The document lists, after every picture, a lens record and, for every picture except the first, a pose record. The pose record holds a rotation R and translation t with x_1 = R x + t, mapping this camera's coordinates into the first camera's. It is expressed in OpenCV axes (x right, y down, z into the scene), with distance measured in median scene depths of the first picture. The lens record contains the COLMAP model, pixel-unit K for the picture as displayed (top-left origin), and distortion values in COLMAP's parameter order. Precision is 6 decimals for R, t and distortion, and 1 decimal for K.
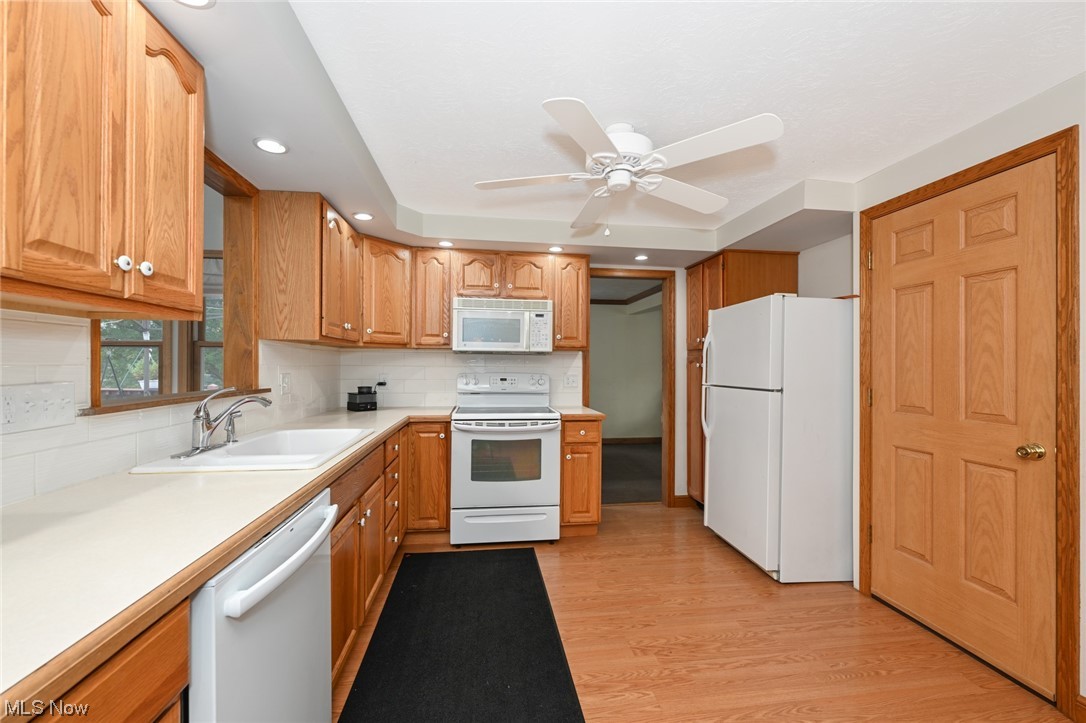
lens RADIAL K [[428.3, 0, 538.0], [0, 428.3, 361.2], [0, 0, 1]] dist [-0.003683, 0.000242]
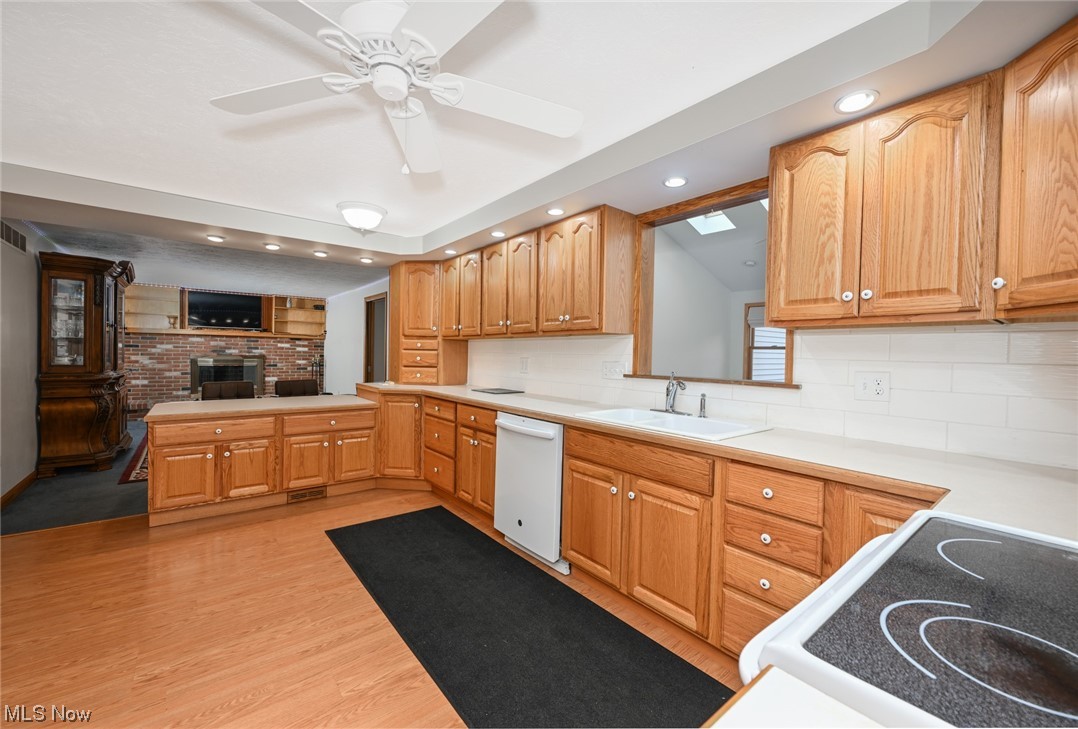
lens RADIAL K [[435.6, 0, 539.0], [0, 435.6, 364.5], [0, 0, 1]] dist [-0.001284, -0.000289]
pose [[-0.856947, -0.013204, -0.515236, 0.217541], [-0.022268, 0.999687, 0.011418, 0.016288], [0.514924, 0.021258, -0.856972, 1.106553]]
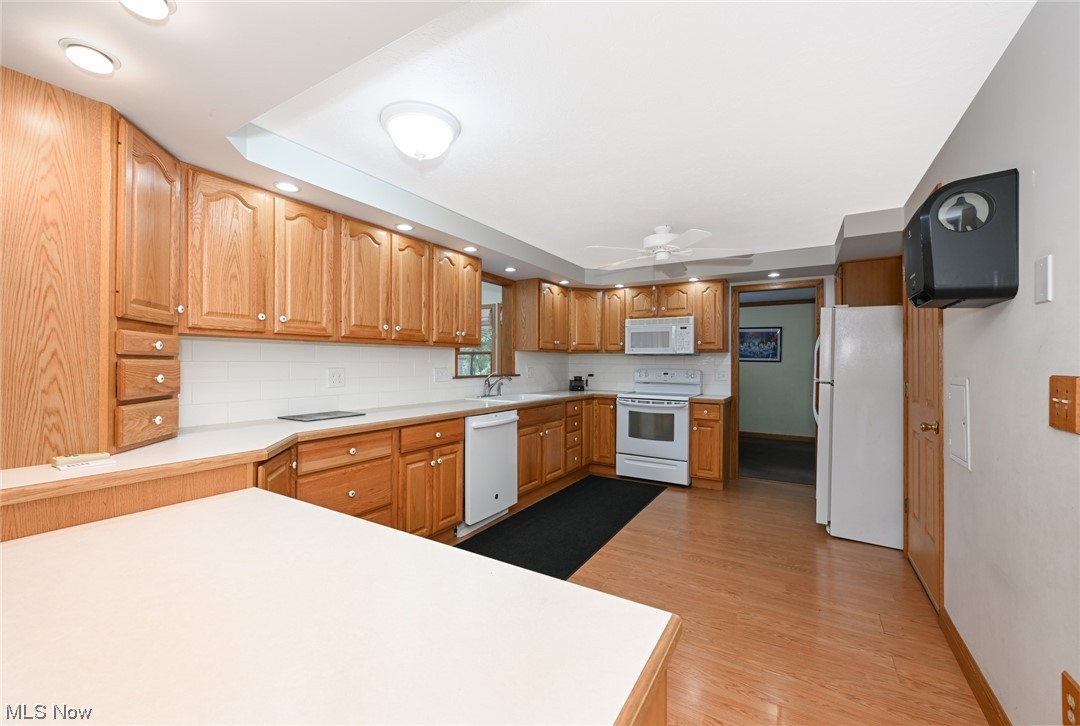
lens RADIAL K [[434.9, 0, 538.2], [0, 434.9, 358.6], [0, 0, 1]] dist [0.000612, 0.000048]
pose [[0.778406, -0.007567, -0.627716, 0.574378], [0.004499, 0.999969, -0.006476, 0.000949], [0.627745, 0.002217, 0.778416, -0.441201]]
